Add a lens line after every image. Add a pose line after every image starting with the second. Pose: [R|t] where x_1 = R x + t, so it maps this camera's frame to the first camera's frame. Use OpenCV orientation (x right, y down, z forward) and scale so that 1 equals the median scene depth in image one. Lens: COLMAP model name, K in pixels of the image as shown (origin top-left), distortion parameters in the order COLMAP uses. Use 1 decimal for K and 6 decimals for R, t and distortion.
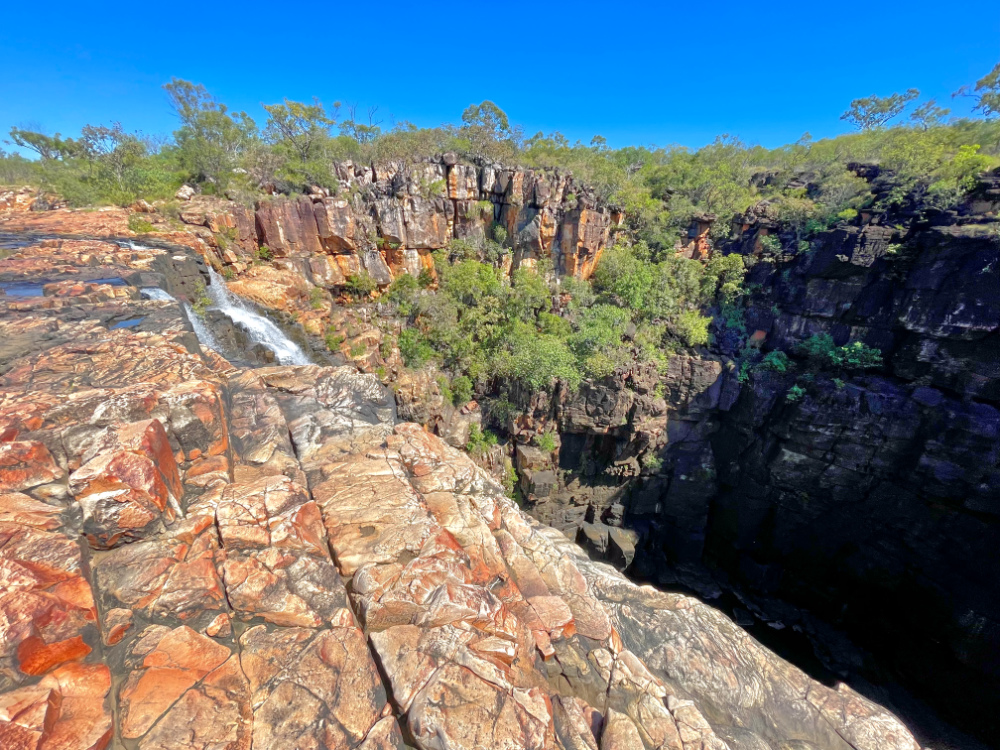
lens RADIAL K [[401.0, 0, 475.8], [0, 401.0, 379.8], [0, 0, 1]] dist [-0.004142, -0.000678]
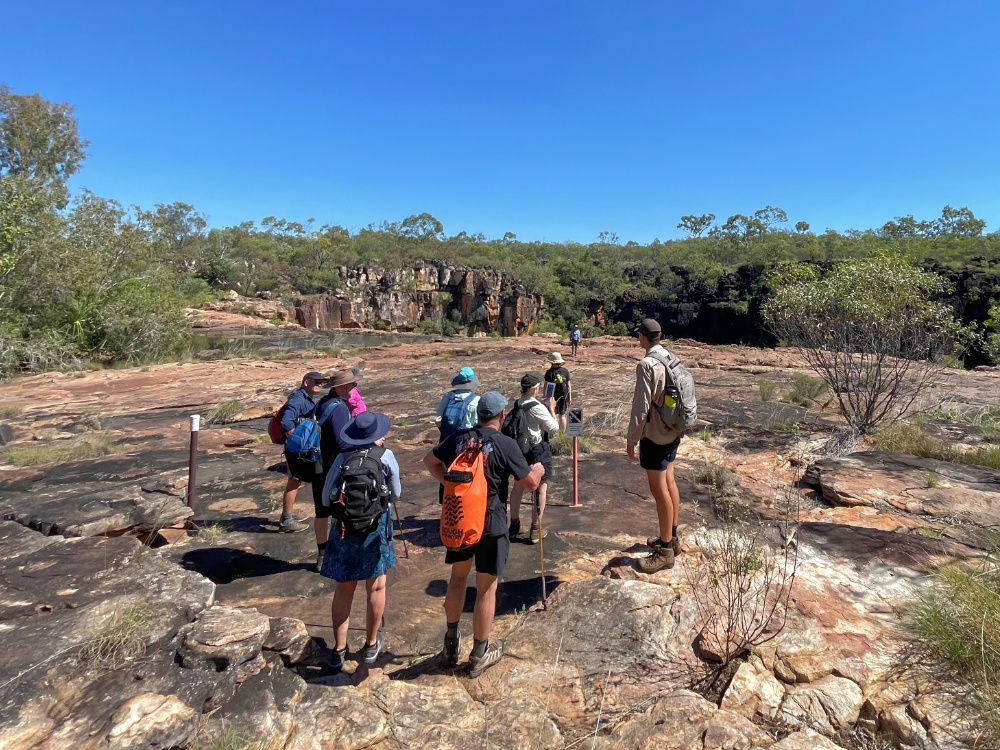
lens RADIAL K [[401.0, 0, 500.9], [0, 401.0, 376.6], [0, 0, 1]] dist [-0.004142, -0.000678]
pose [[0.970226, -0.073725, 0.230707, -0.130459], [0.115959, 0.977674, -0.175232, 0.086093], [-0.212638, 0.196767, 0.957114, -0.267665]]
